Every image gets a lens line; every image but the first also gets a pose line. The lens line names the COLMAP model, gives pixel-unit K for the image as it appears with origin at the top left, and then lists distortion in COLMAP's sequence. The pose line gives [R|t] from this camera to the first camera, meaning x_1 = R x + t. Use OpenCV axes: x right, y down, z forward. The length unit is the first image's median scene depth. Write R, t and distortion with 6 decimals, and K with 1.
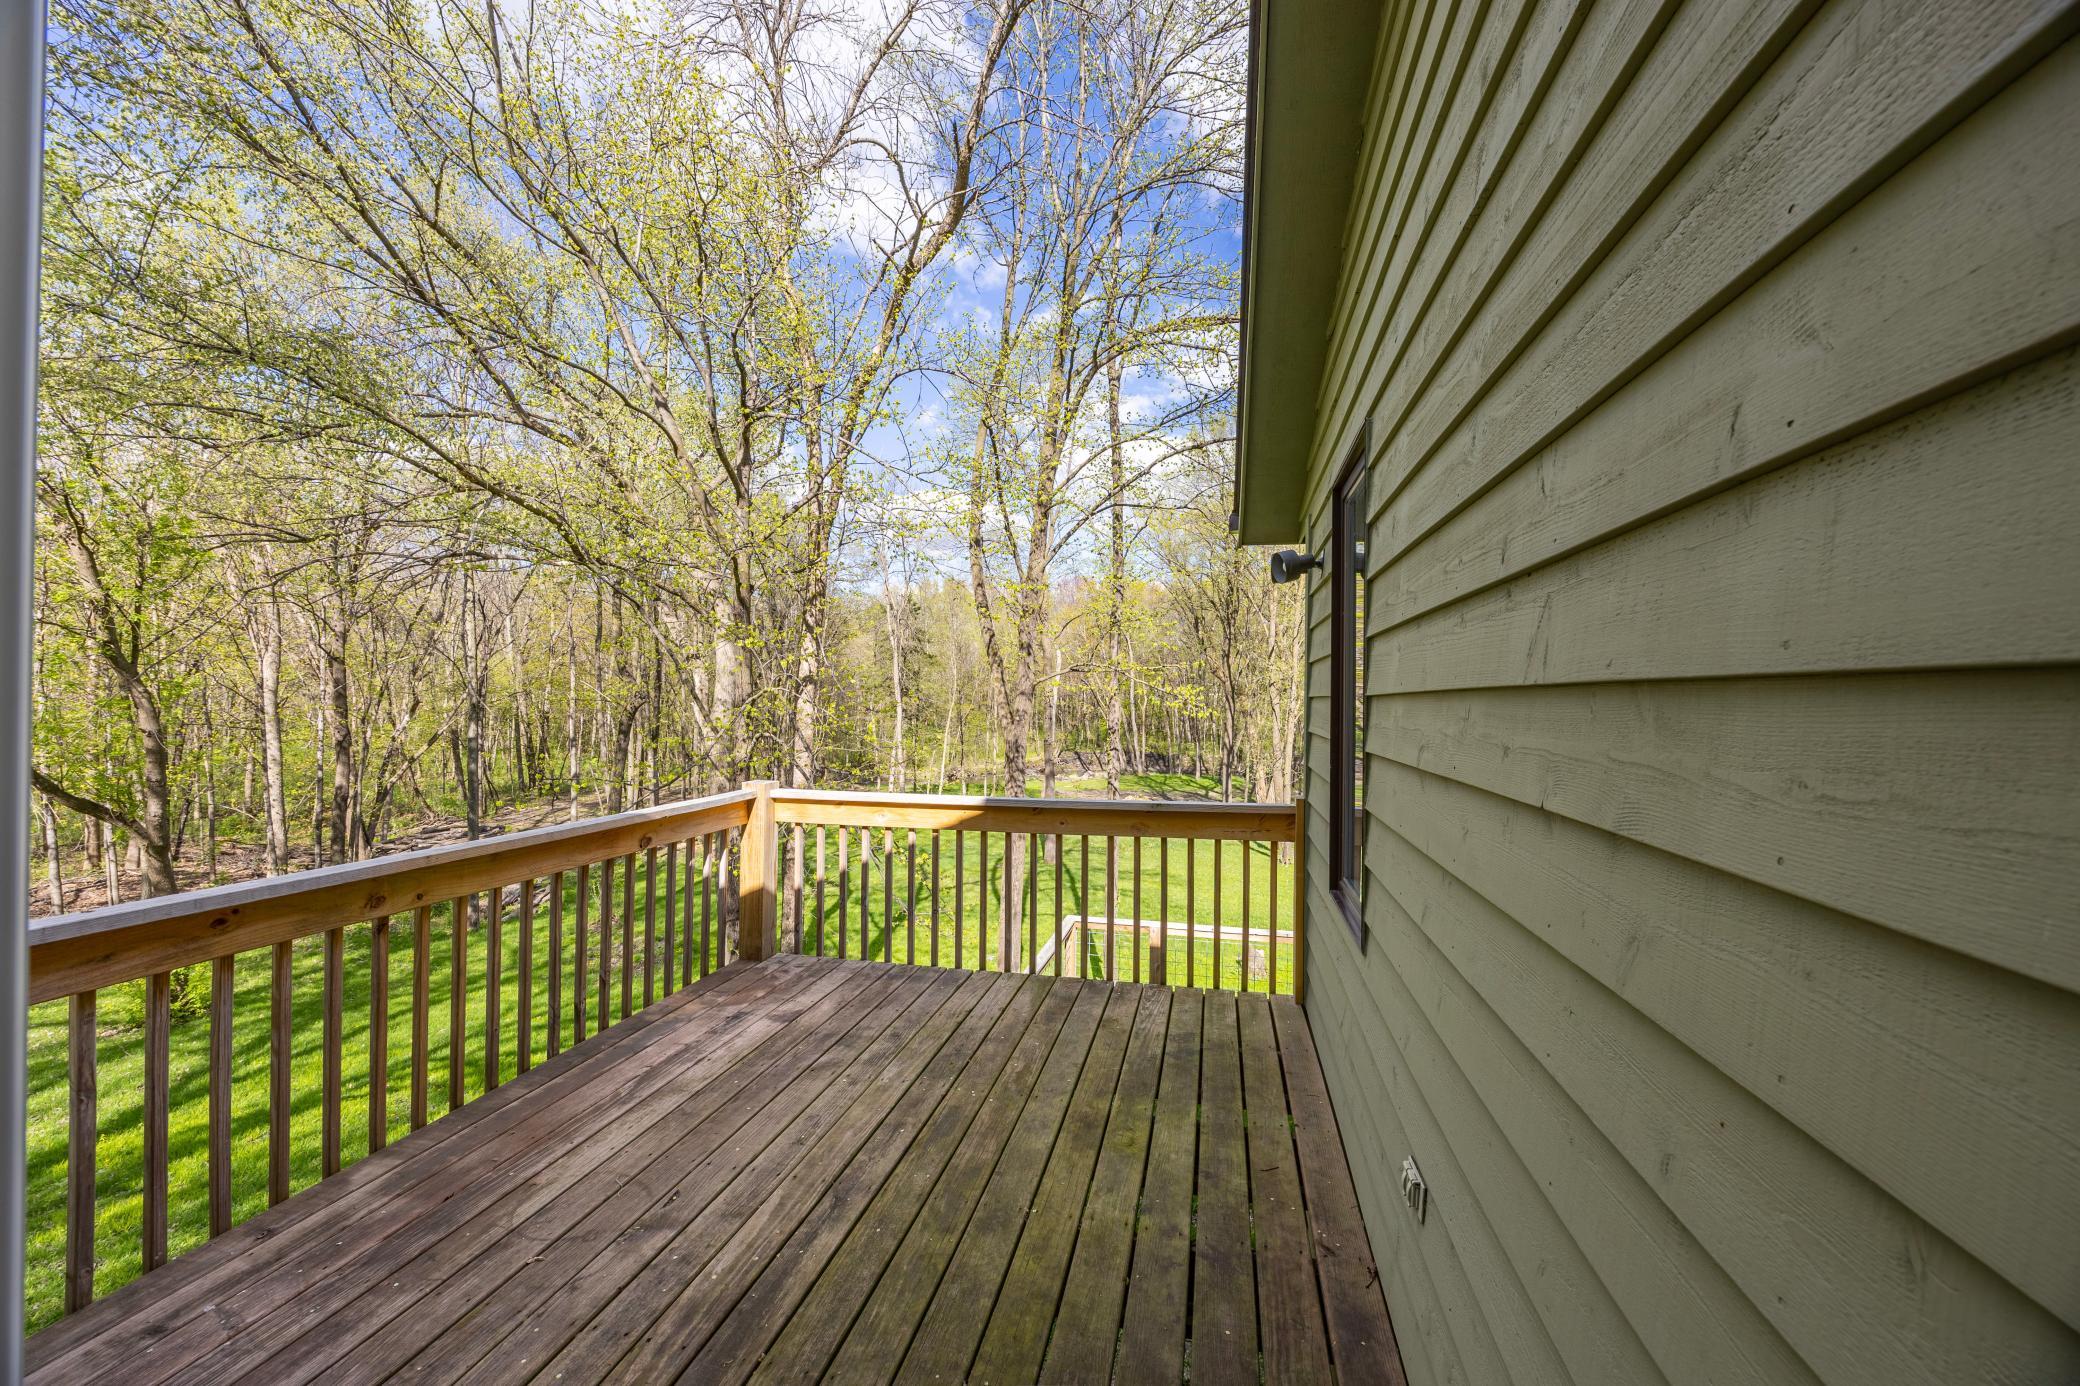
lens RADIAL K [[788.3, 0, 1039.9], [0, 788.3, 695.6], [0, 0, 1]] dist [-0.000976, -0.000046]
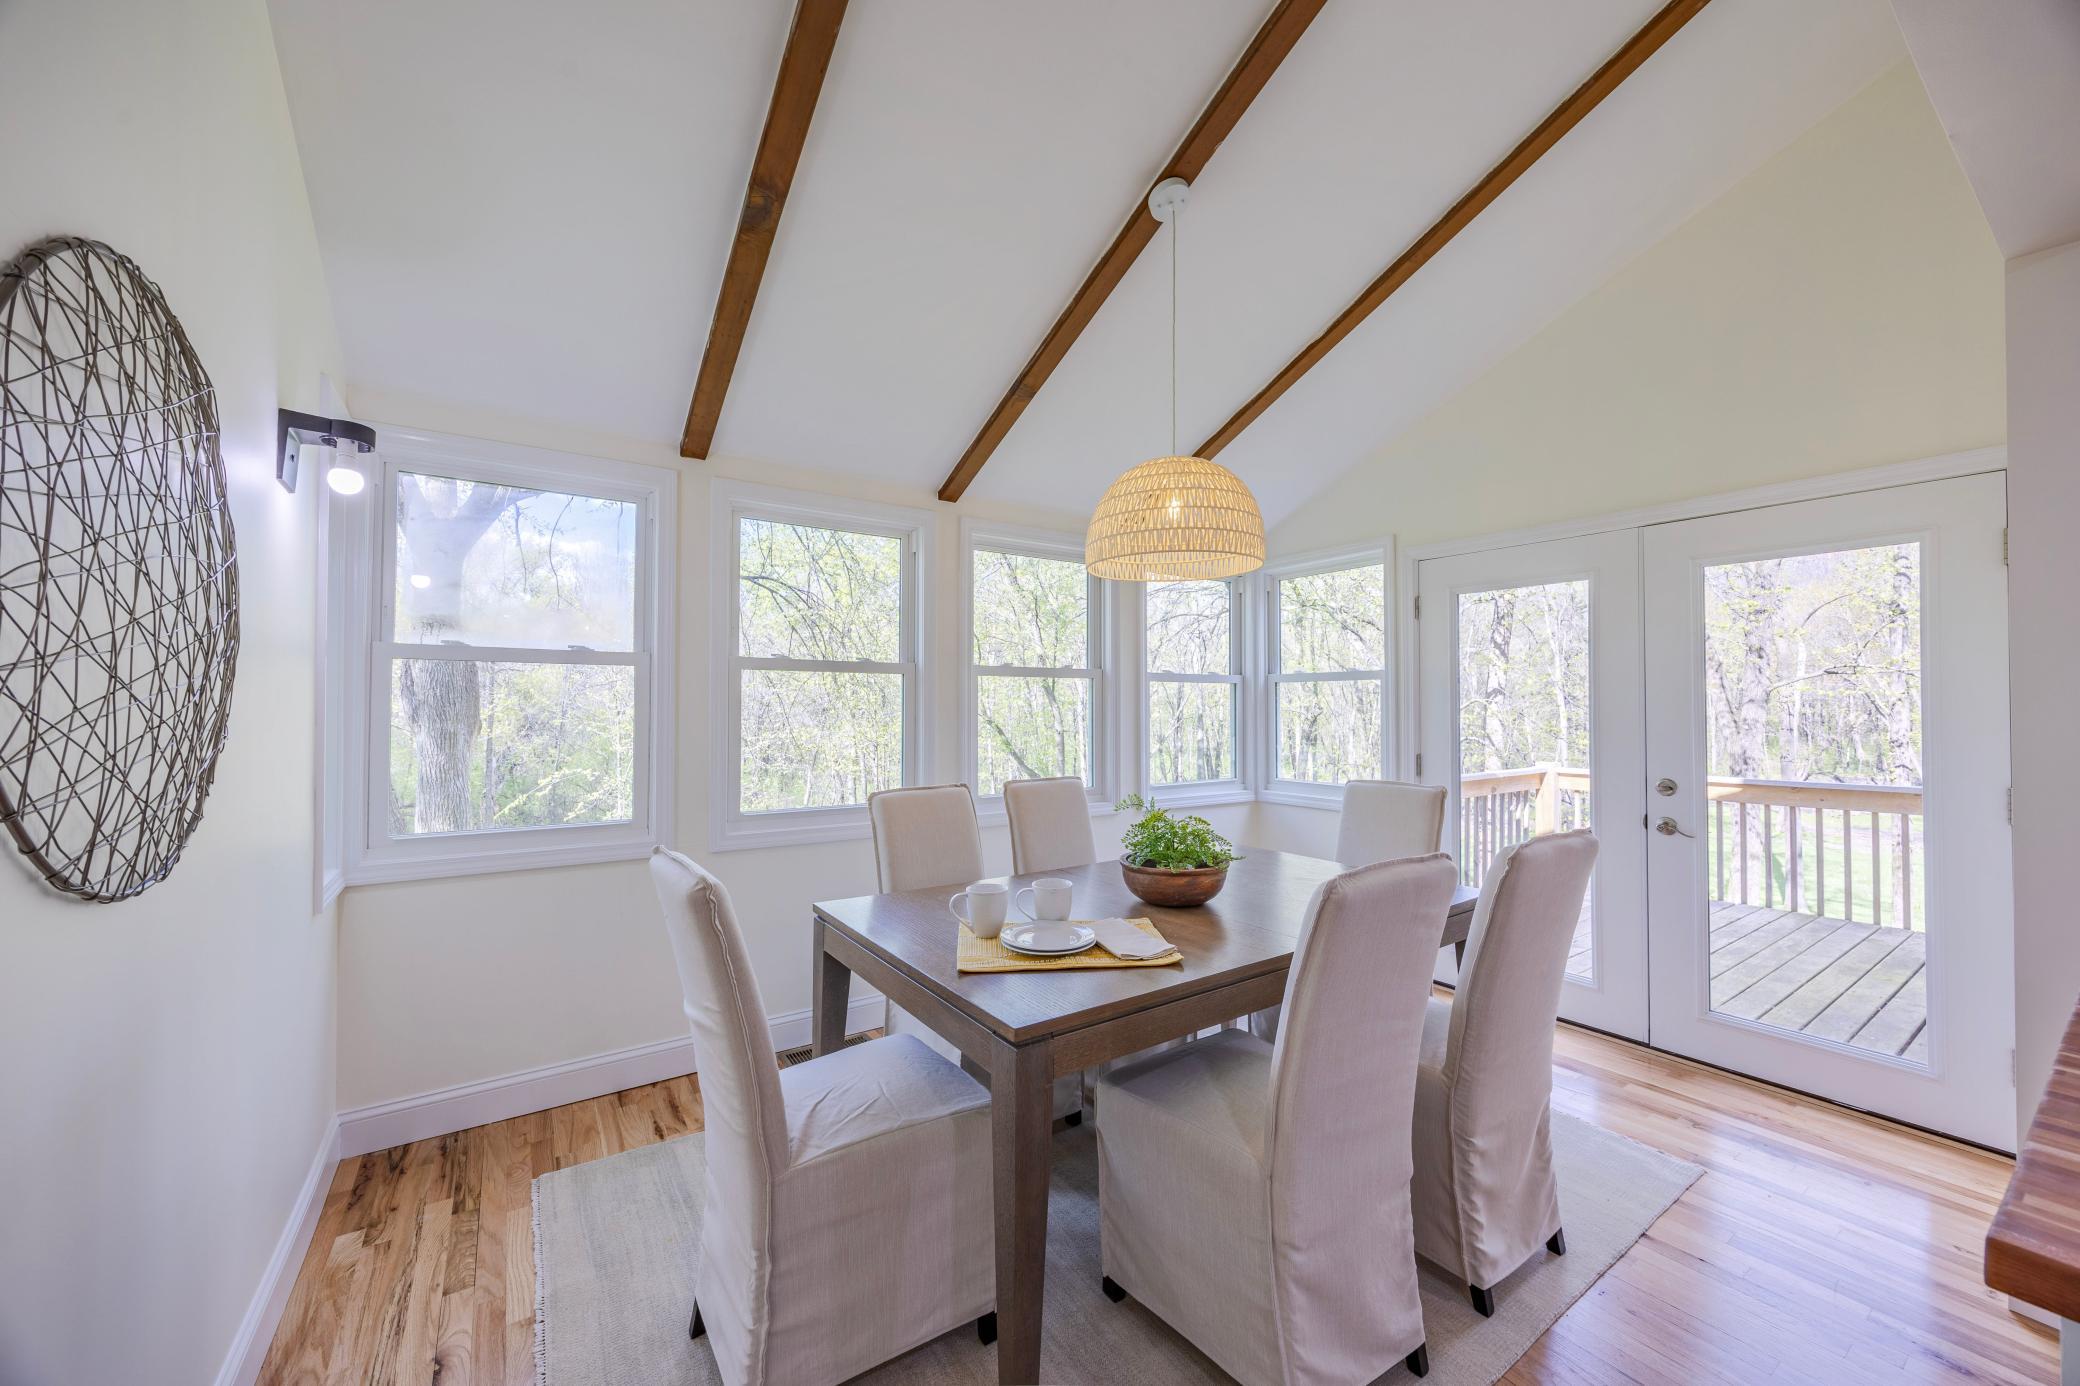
lens RADIAL K [[788.3, 0, 1045.7], [0, 788.3, 693.4], [0, 0, 1]] dist [-0.000976, -0.000046]
pose [[0.738274, -0.022844, -0.674114, -0.010802], [0.012069, 0.999714, -0.020659, -0.002009], [0.674393, 0.007116, 0.738338, -0.246994]]
